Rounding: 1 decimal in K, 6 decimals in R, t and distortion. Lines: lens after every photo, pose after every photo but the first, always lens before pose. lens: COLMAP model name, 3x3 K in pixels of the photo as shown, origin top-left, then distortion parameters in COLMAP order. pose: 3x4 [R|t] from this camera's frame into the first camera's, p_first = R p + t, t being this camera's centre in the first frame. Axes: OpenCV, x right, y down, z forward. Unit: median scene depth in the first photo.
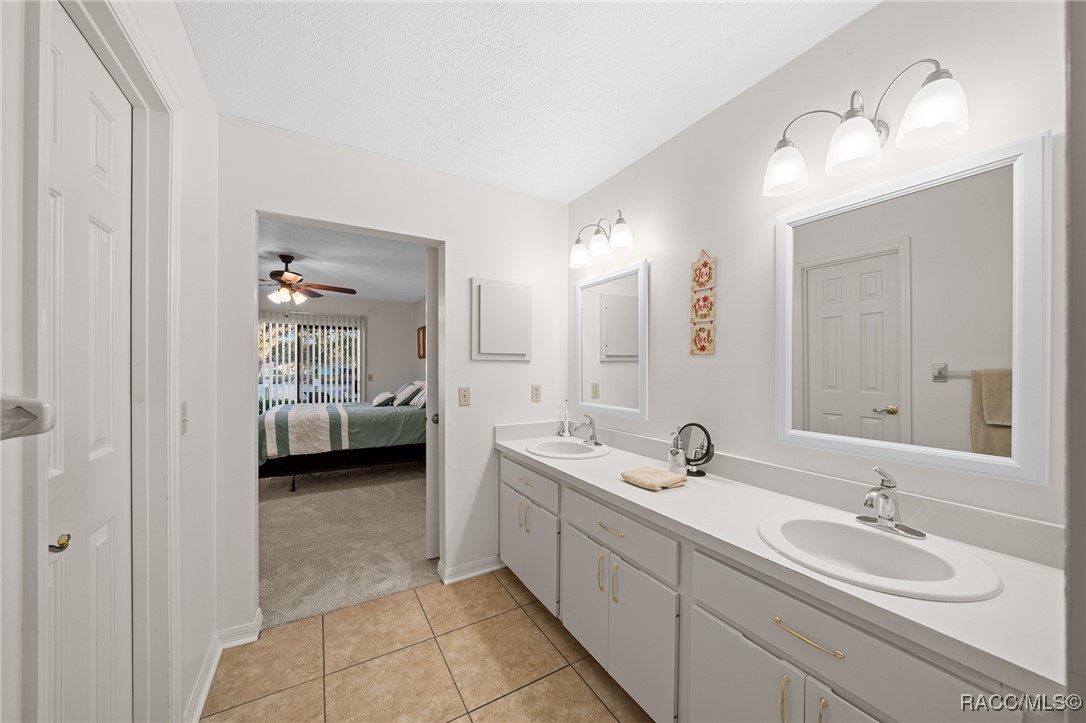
lens RADIAL K [[381.0, 0, 539.7], [0, 381.0, 364.1], [0, 0, 1]] dist [-0.001059, -0.000013]
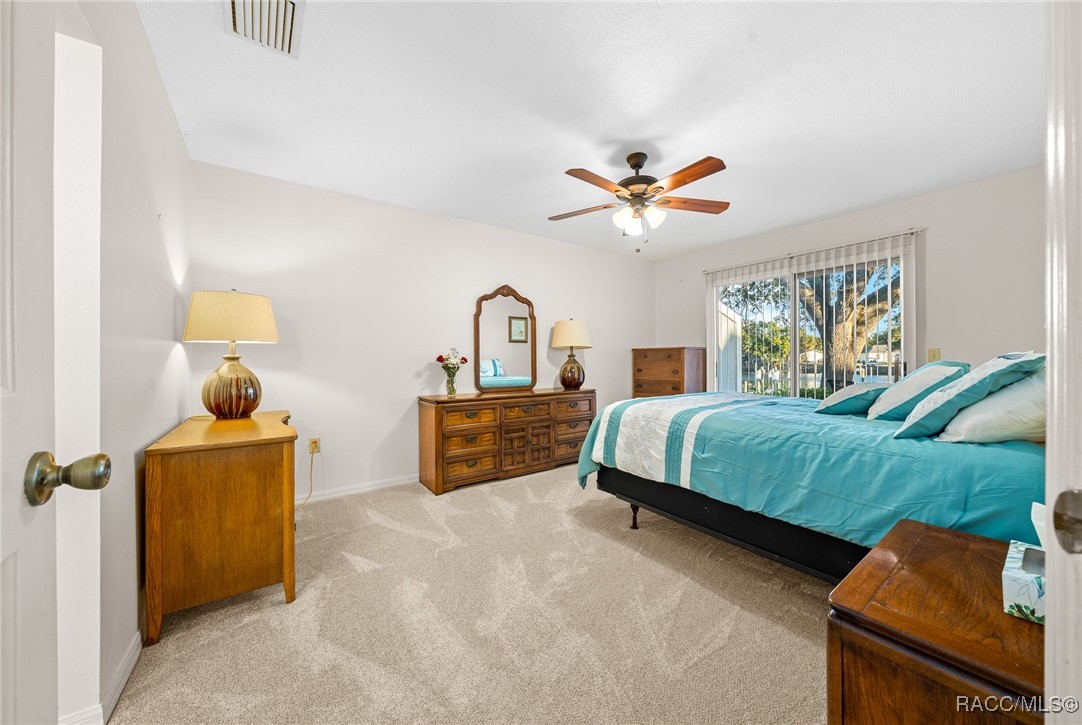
lens RADIAL K [[392.0, 0, 554.6], [0, 392.0, 361.1], [0, 0, 1]] dist [-0.001494, -0.000096]
pose [[0.128566, 0.004579, -0.991690, -0.032735], [0.014476, 0.999874, 0.006493, 0.053824], [0.991595, -0.015190, 0.128483, 0.776684]]
